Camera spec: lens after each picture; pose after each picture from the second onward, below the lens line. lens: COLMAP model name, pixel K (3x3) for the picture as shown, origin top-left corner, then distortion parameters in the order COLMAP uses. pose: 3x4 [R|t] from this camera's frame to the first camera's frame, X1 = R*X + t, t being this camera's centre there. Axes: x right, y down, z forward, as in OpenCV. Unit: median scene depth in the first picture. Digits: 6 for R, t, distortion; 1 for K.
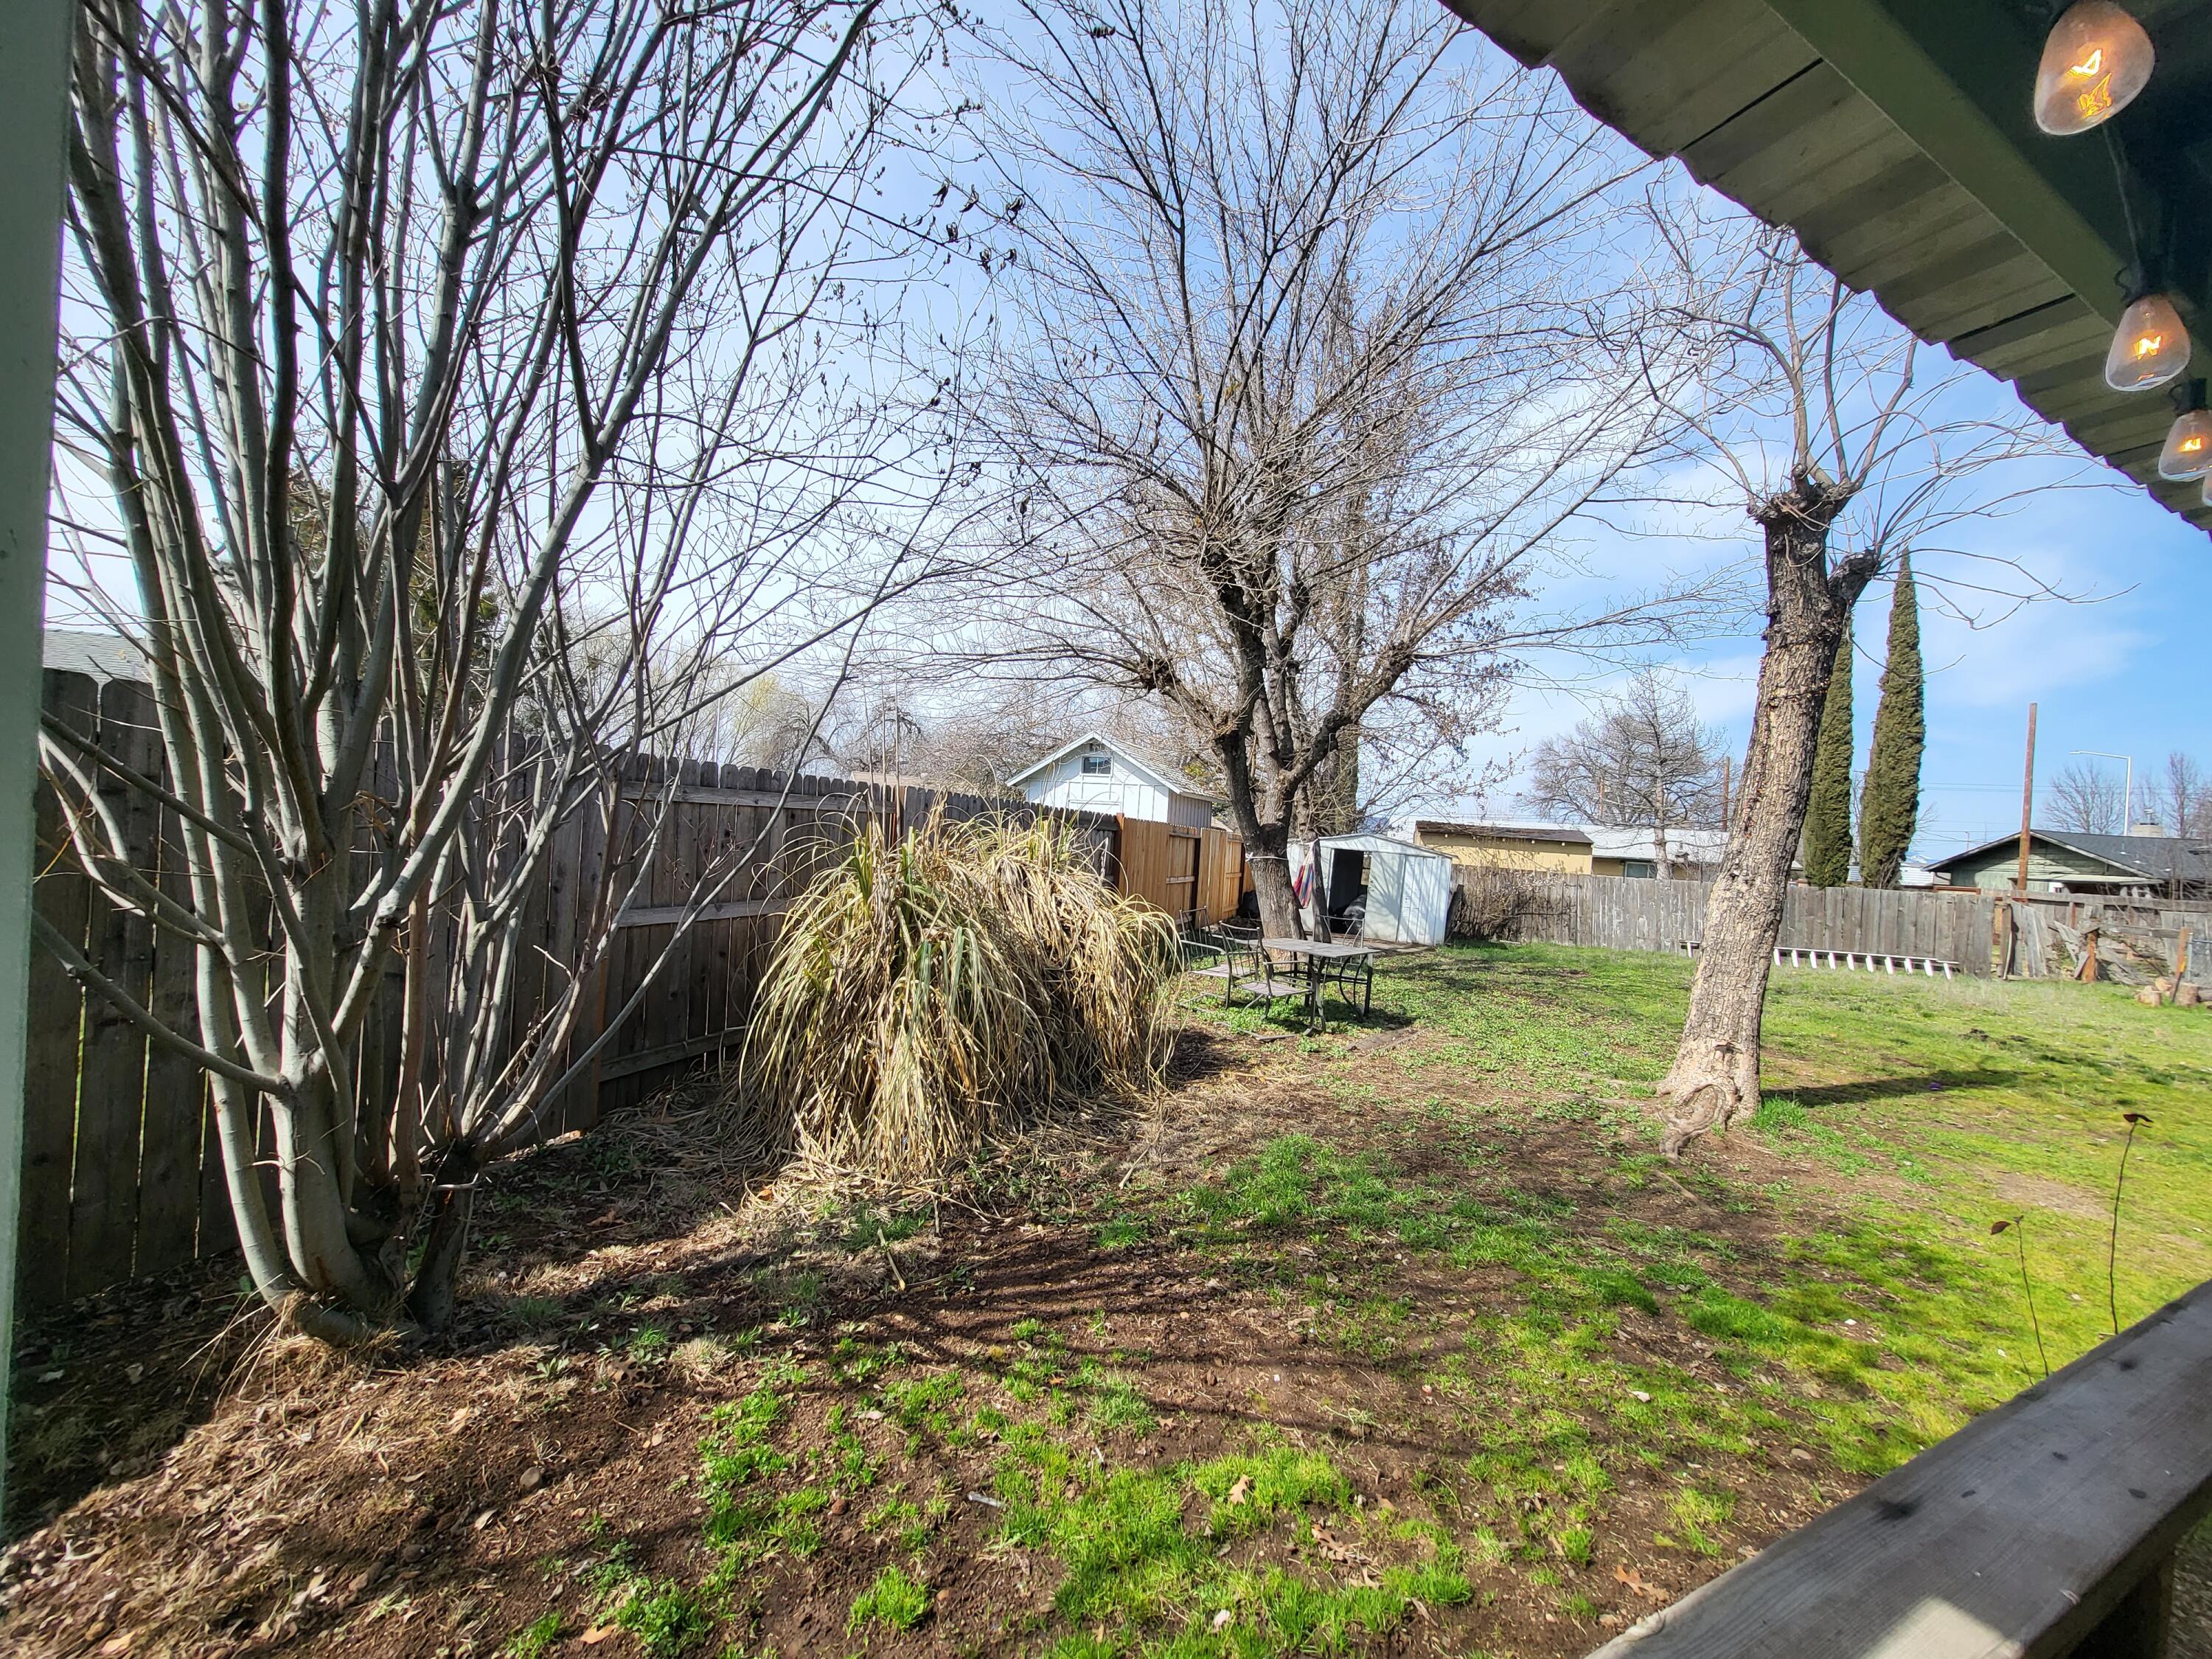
lens RADIAL K [[866.8, 0, 1106.2], [0, 866.8, 836.0], [0, 0, 1]] dist [0.002517, -0.001350]
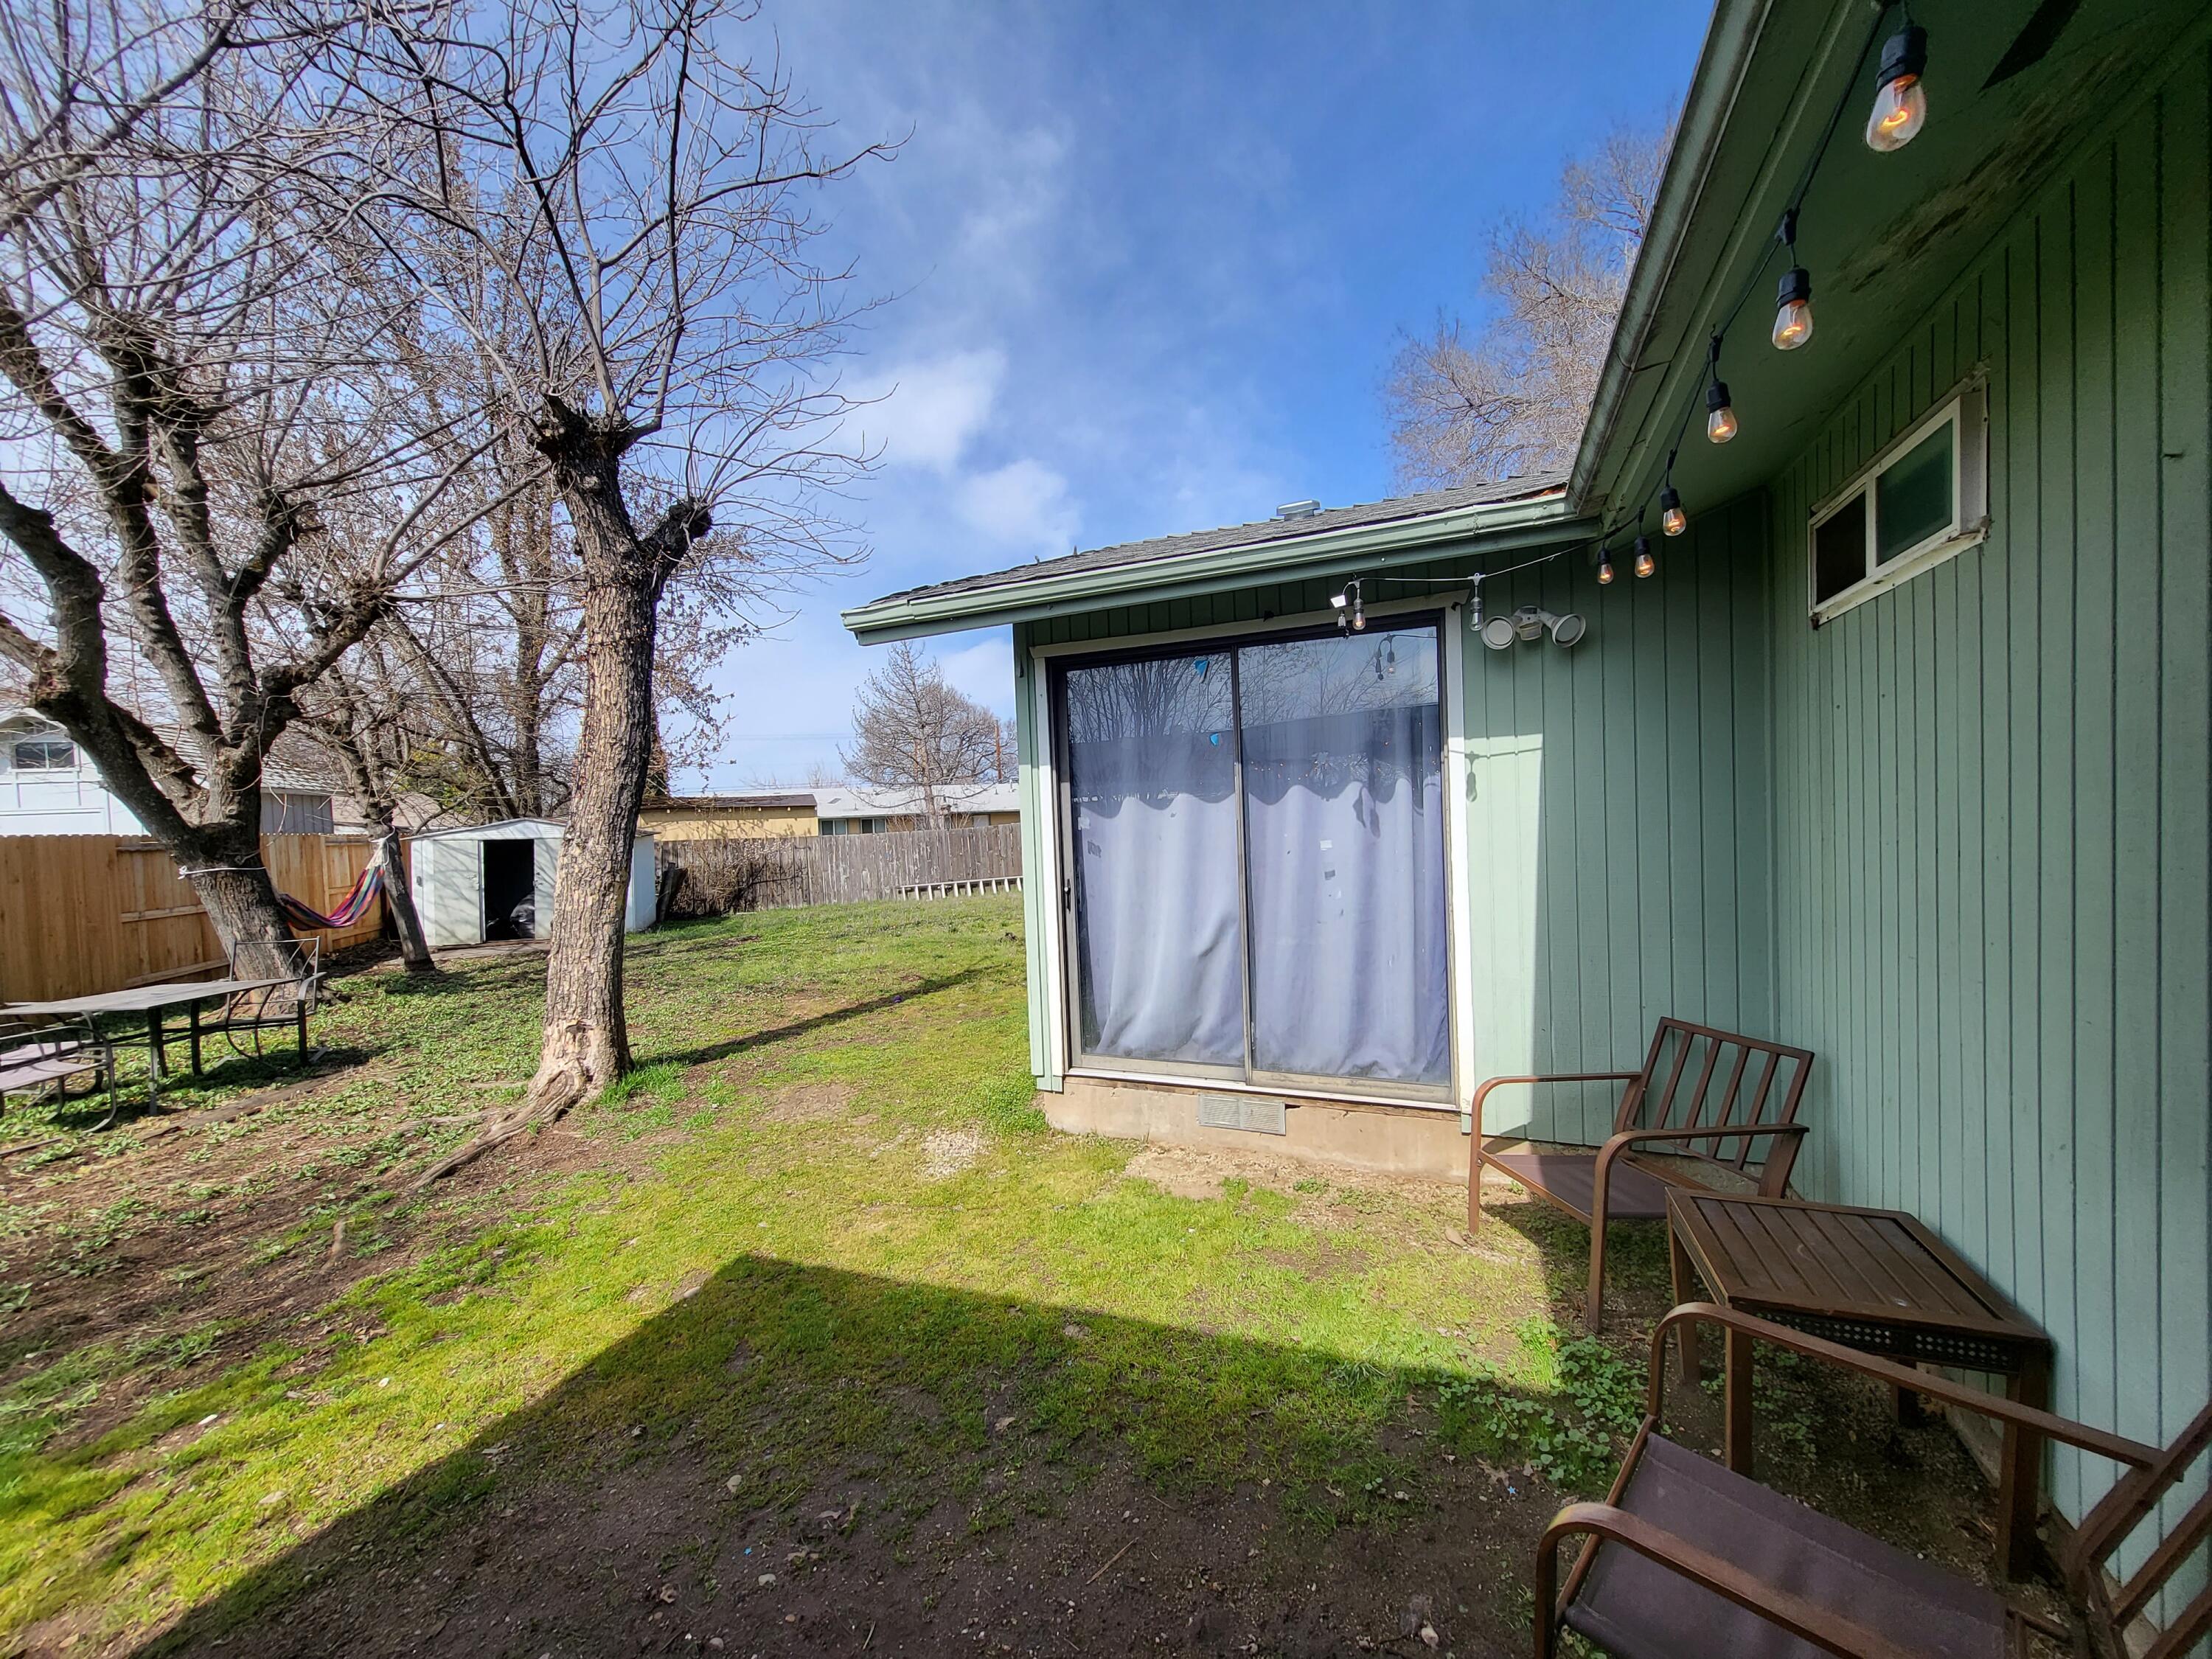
lens RADIAL K [[866.8, 0, 1113.0], [0, 866.8, 840.0], [0, 0, 1]] dist [0.002517, -0.001350]
pose [[0.762211, -0.114301, 0.637158, 0.326988], [0.091338, 0.993430, 0.068949, 0.020103], [-0.640853, 0.005643, 0.767643, -0.038709]]
